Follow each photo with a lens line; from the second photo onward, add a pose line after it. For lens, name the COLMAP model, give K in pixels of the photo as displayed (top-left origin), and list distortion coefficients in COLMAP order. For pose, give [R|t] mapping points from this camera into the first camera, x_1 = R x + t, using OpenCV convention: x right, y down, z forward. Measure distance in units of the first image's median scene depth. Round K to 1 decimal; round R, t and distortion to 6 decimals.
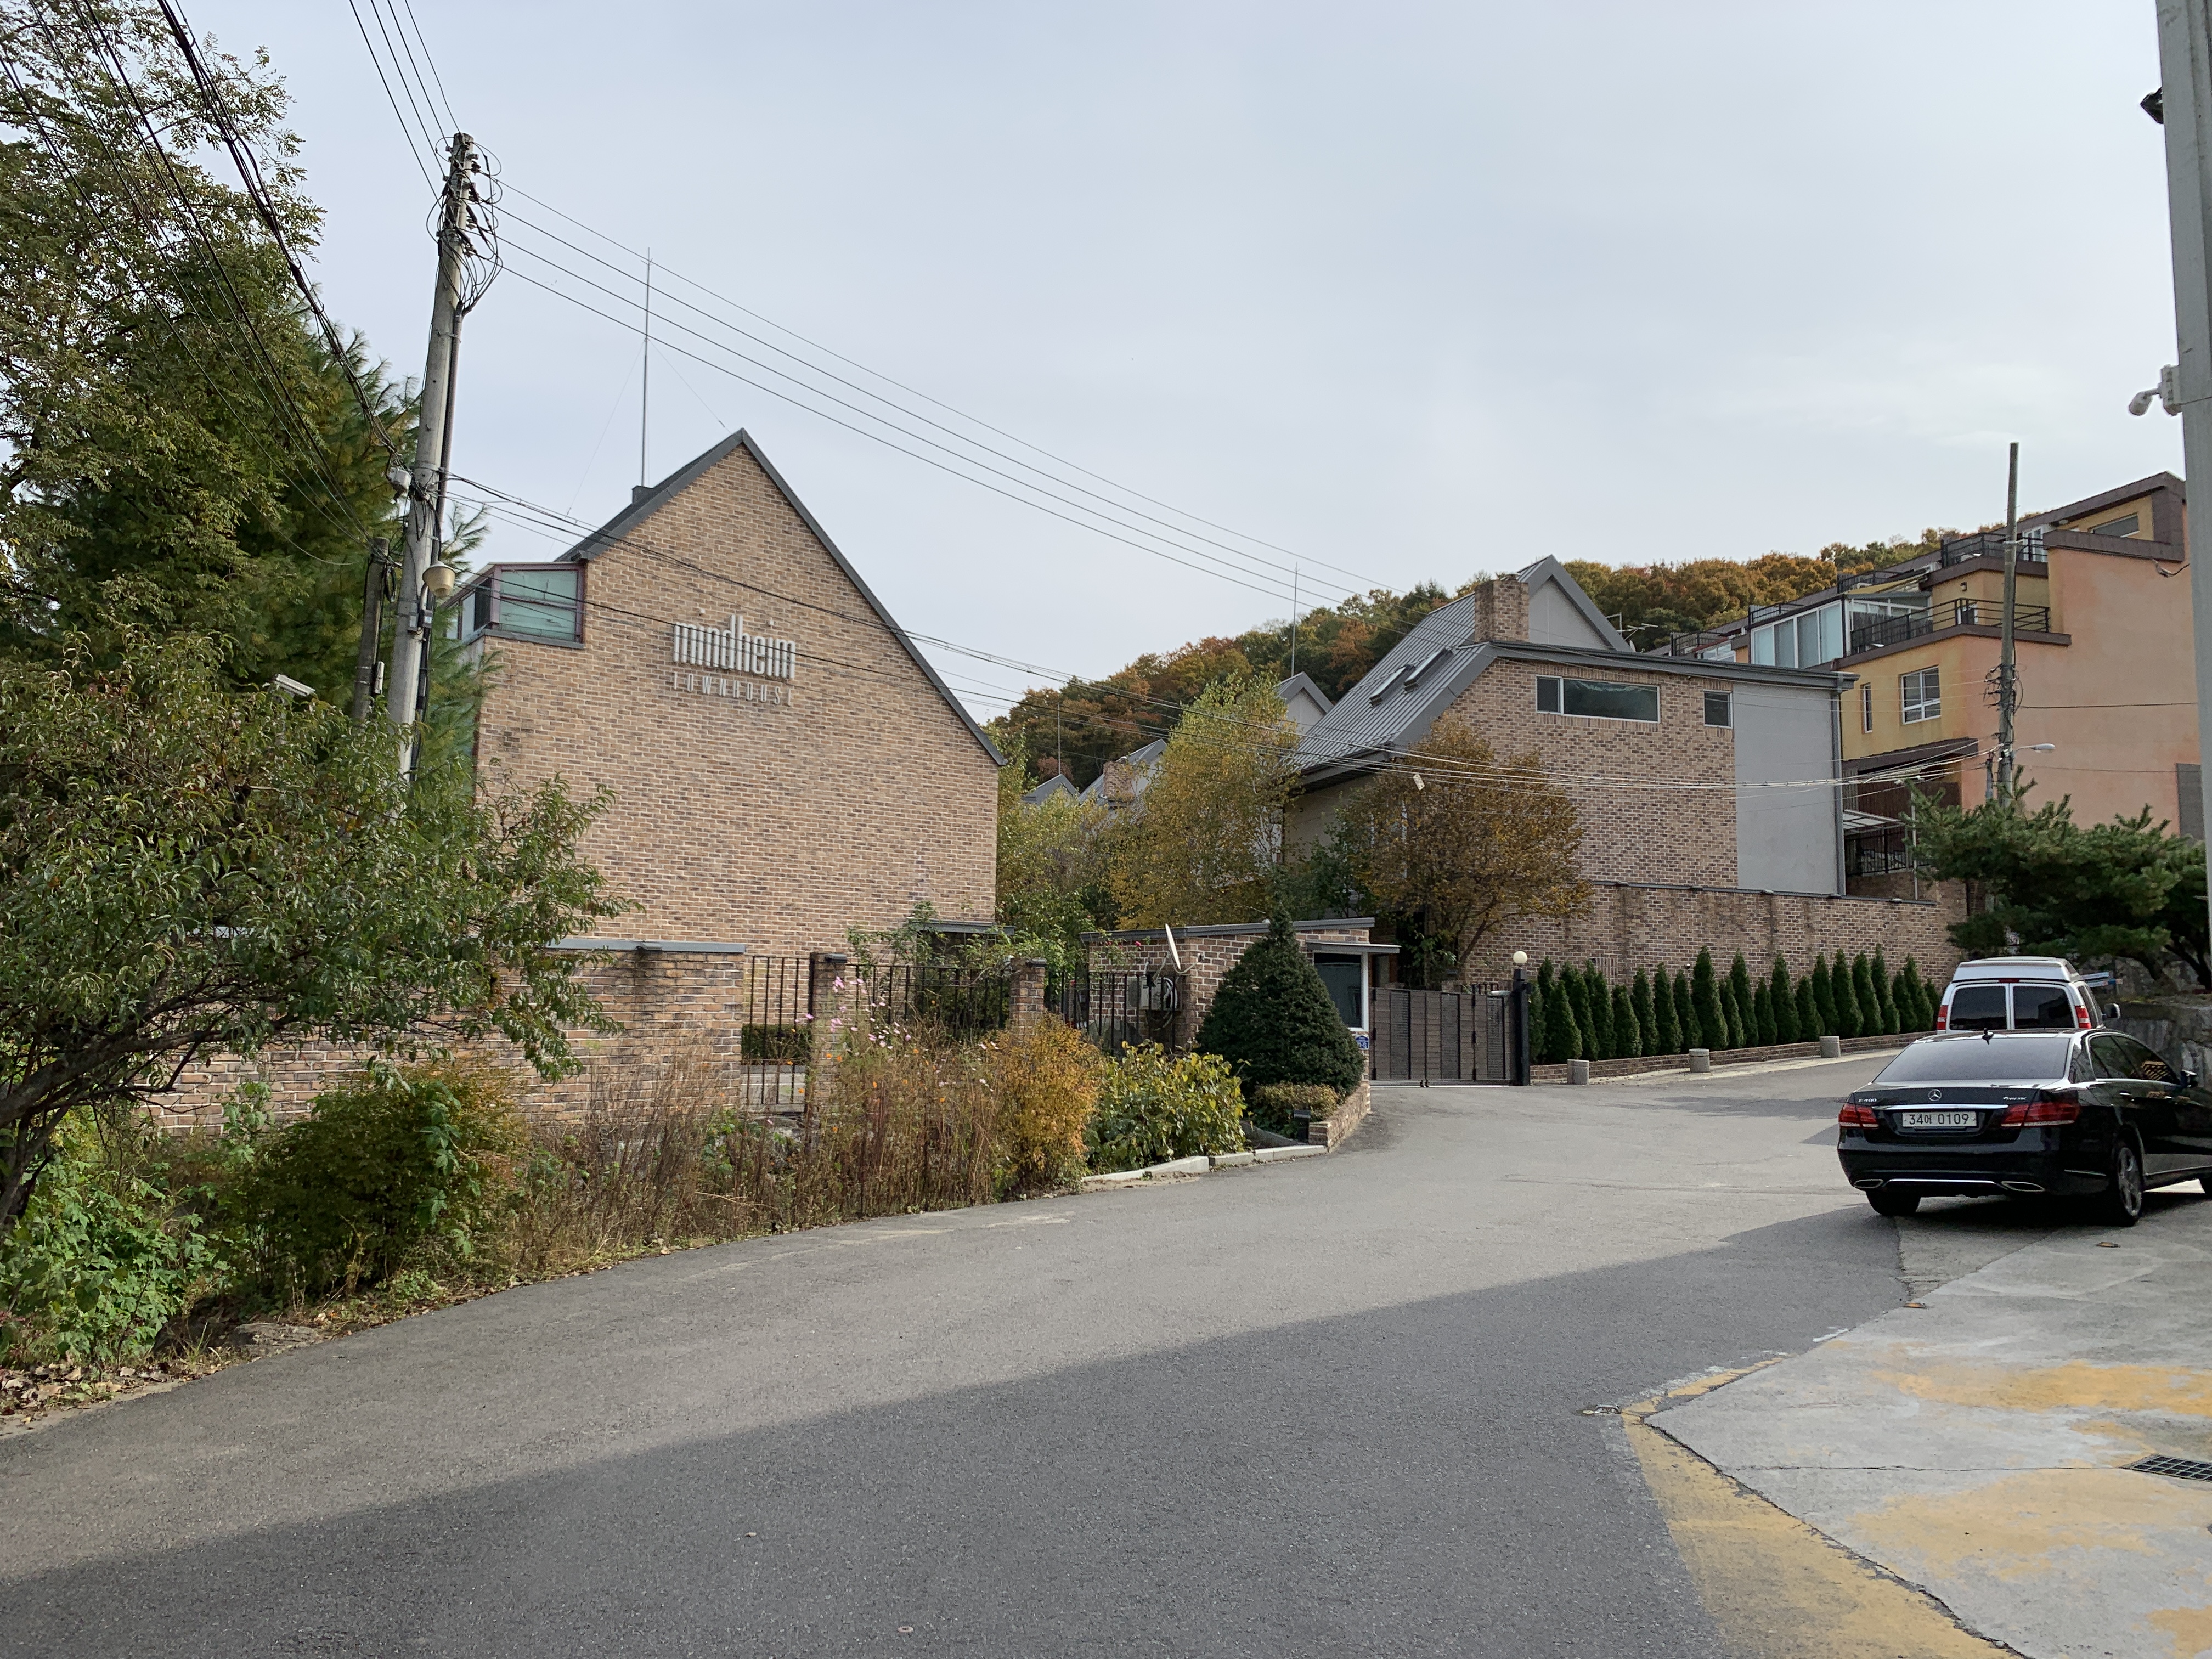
lens RADIAL K [[1676.5, 0, 1115.7], [0, 1676.5, 811.5], [0, 0, 1]] dist [0.035198, -0.035809]
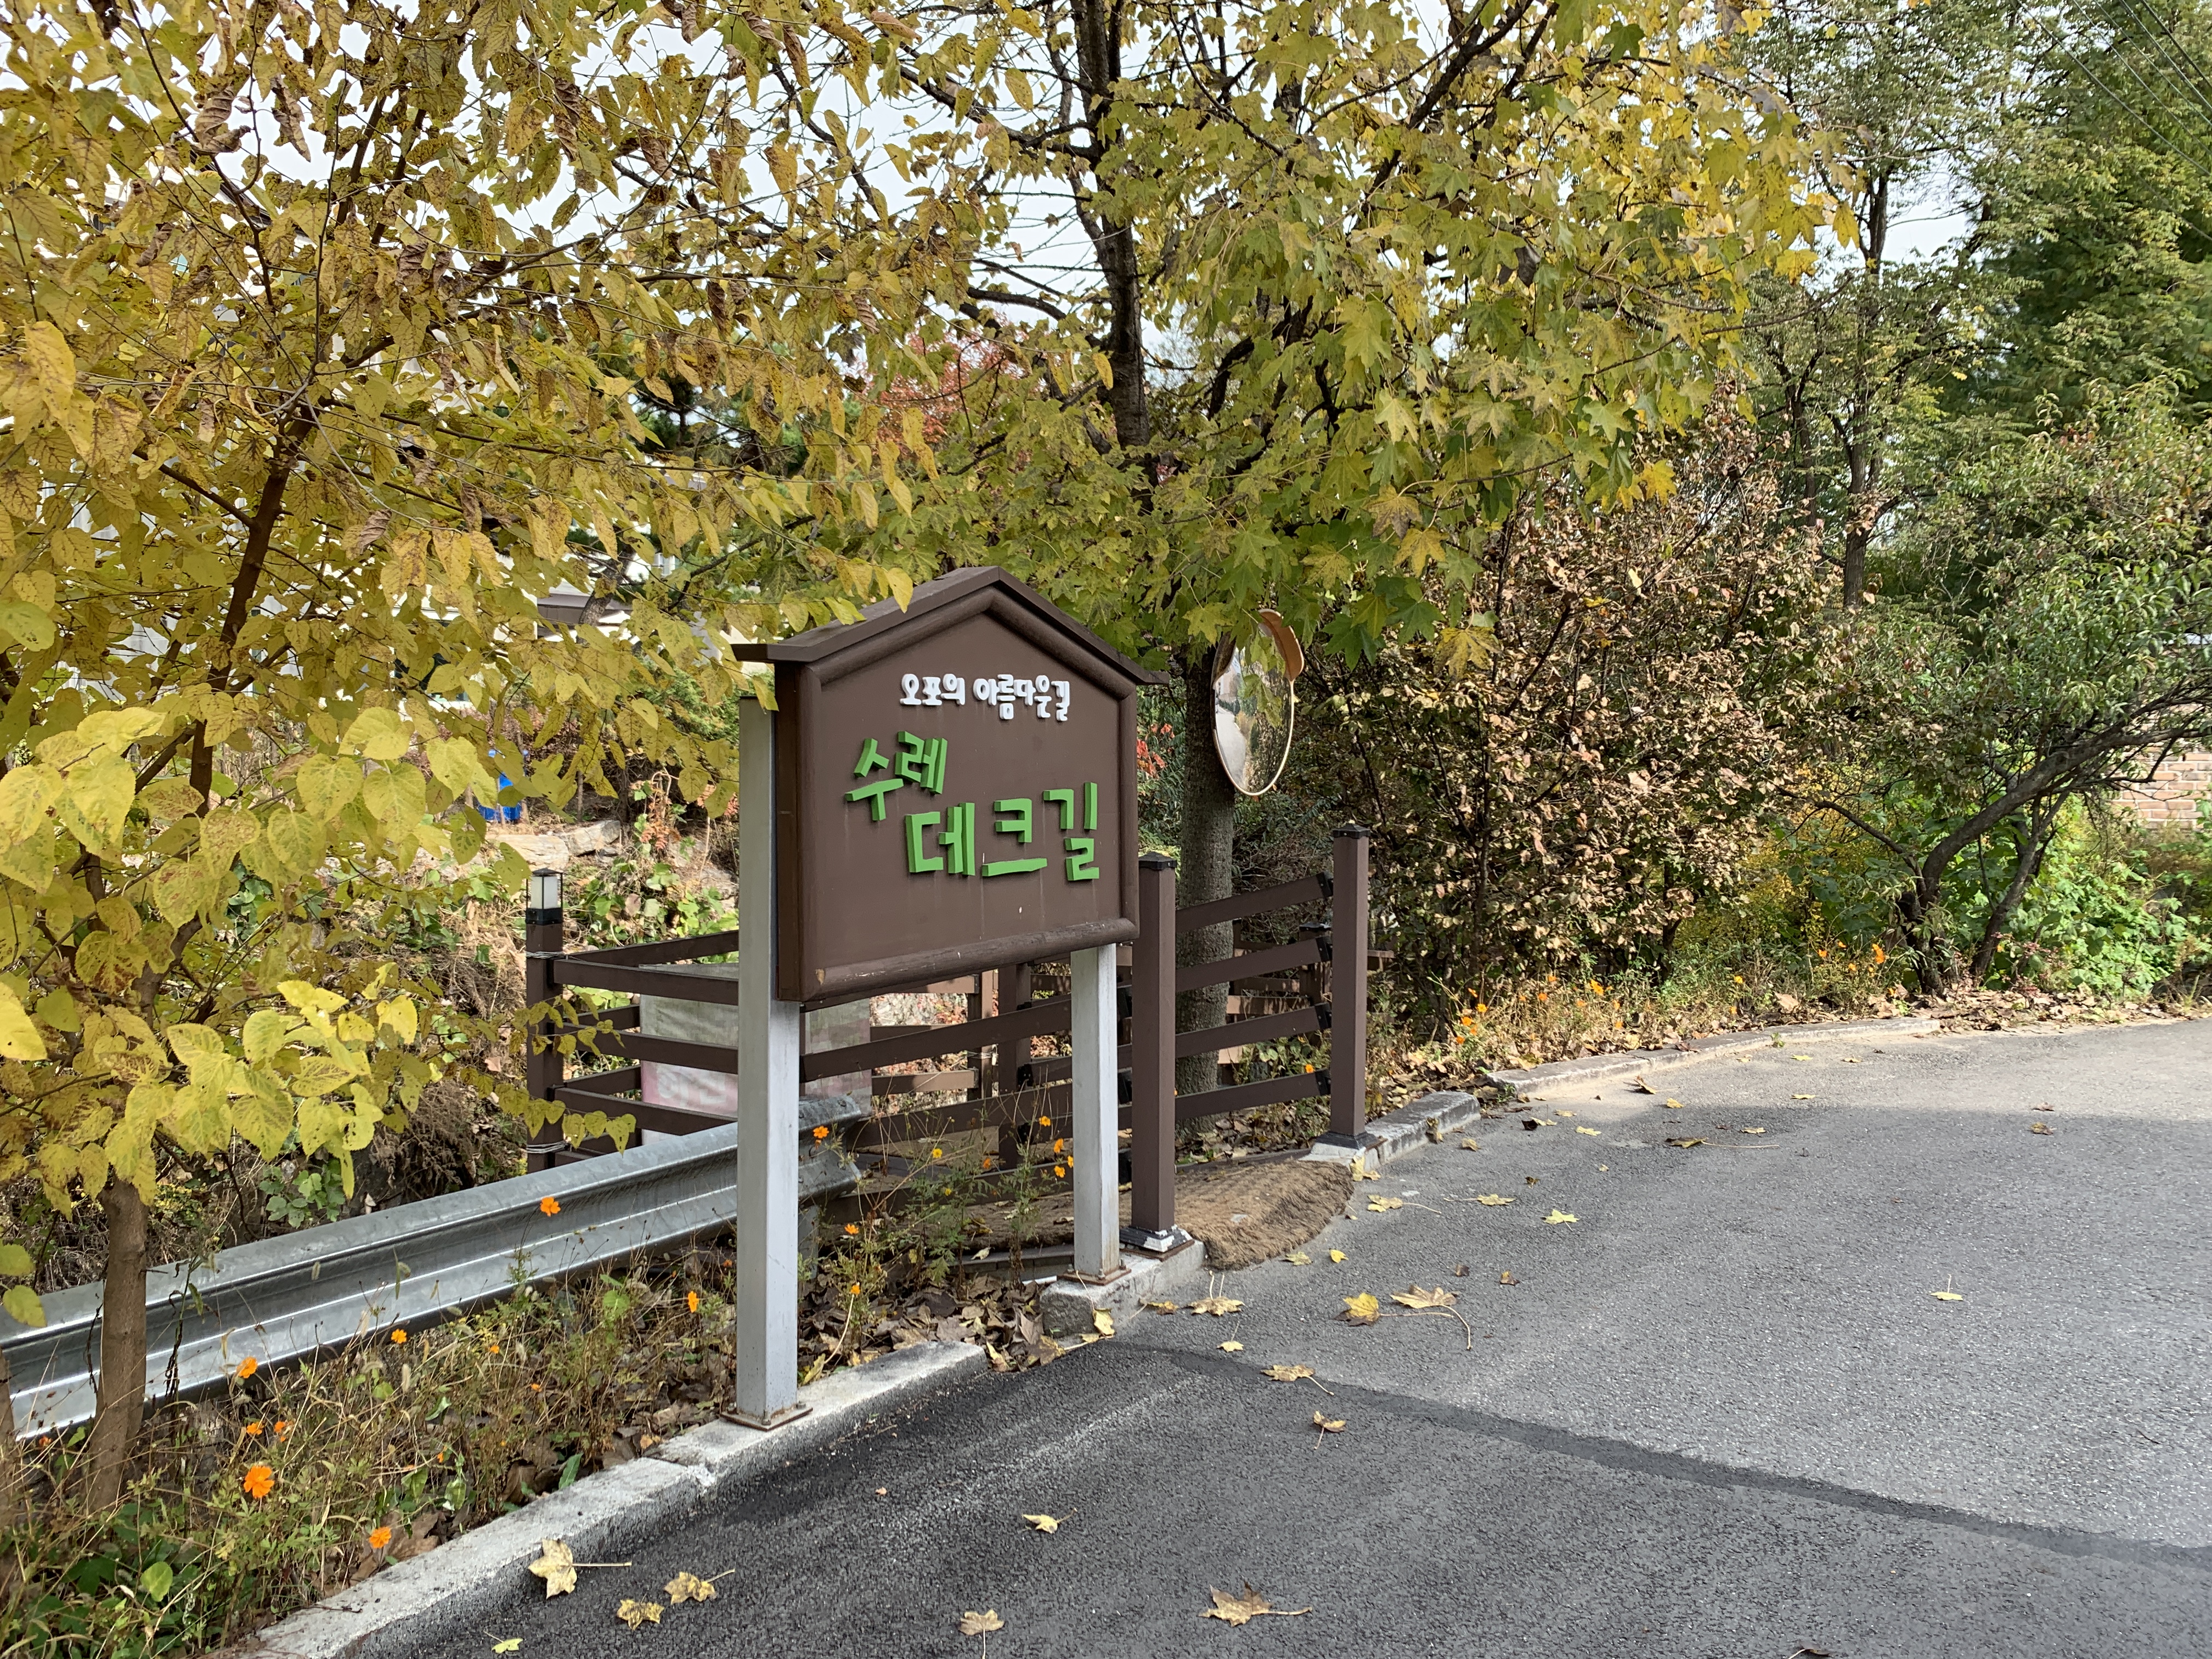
lens RADIAL K [[1676.5, 0, 1115.7], [0, 1676.5, 811.5], [0, 0, 1]] dist [0.035198, -0.035809]
pose [[0.502980, 0.031279, -0.863732, 0.077895], [0.117091, 0.987666, 0.103954, -0.016250], [0.856330, -0.153422, 0.493114, -0.169096]]
